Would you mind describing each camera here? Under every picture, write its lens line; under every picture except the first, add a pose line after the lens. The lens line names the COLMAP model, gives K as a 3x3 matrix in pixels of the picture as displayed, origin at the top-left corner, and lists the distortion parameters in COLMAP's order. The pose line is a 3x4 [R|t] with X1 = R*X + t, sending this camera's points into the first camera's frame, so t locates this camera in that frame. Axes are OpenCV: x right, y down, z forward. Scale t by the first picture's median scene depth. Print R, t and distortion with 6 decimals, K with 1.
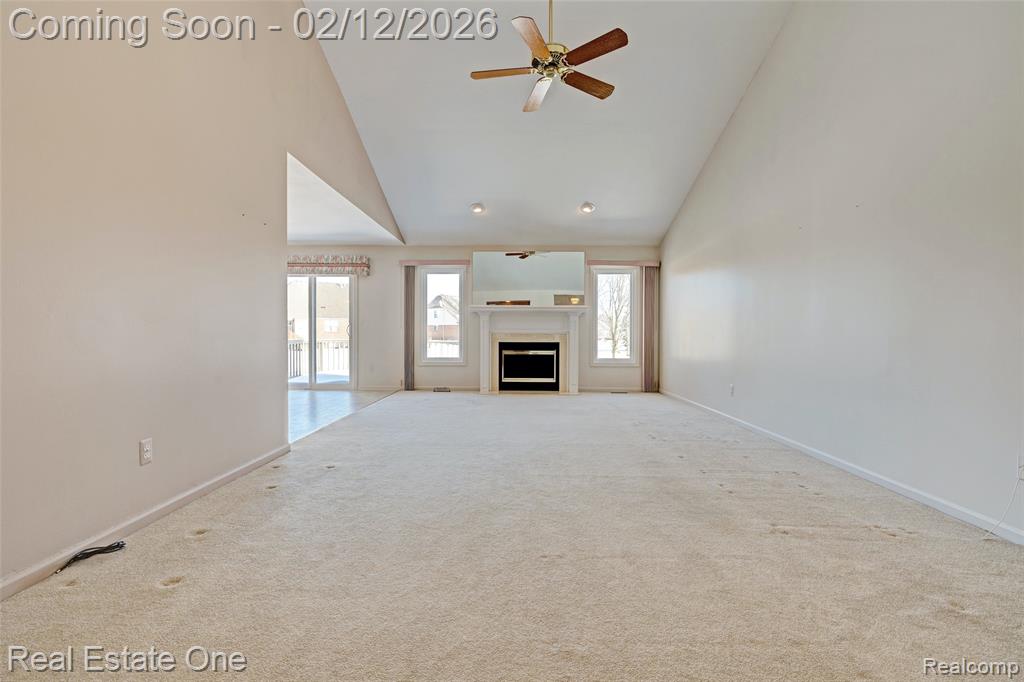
lens RADIAL K [[432.3, 0, 515.4], [0, 432.3, 338.1], [0, 0, 1]] dist [0.000838, 0.000180]
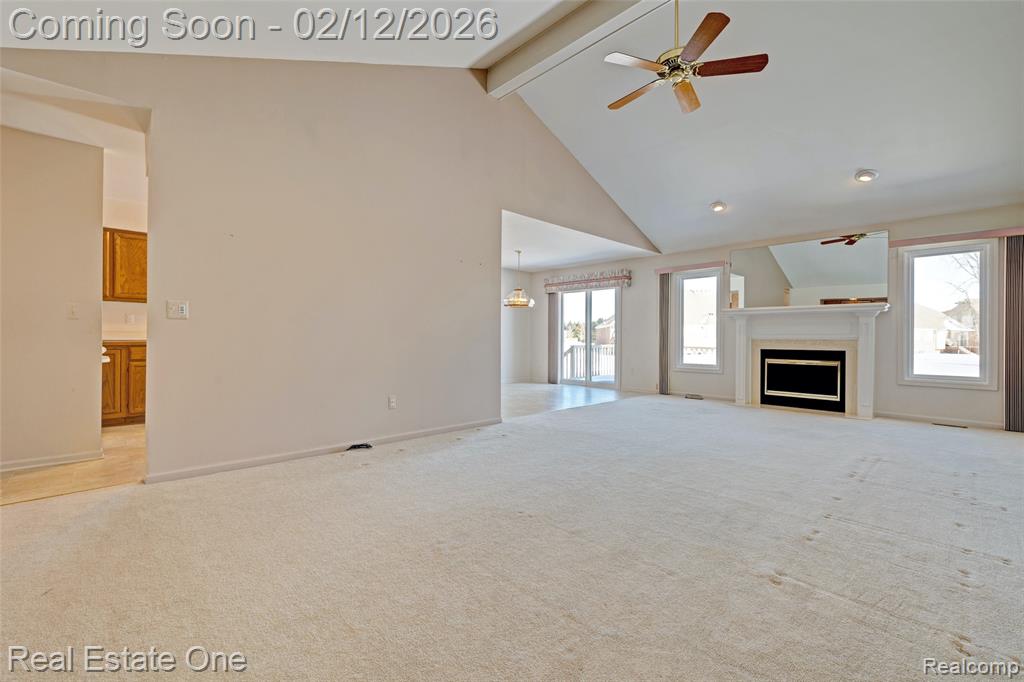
lens RADIAL K [[432.3, 0, 515.4], [0, 432.3, 338.1], [0, 0, 1]] dist [0.000838, 0.000180]
pose [[0.708907, 0.000355, -0.705302, 0.231877], [-0.010448, 0.999895, -0.009998, 0.000855], [0.705224, 0.014457, 0.708837, 0.018878]]
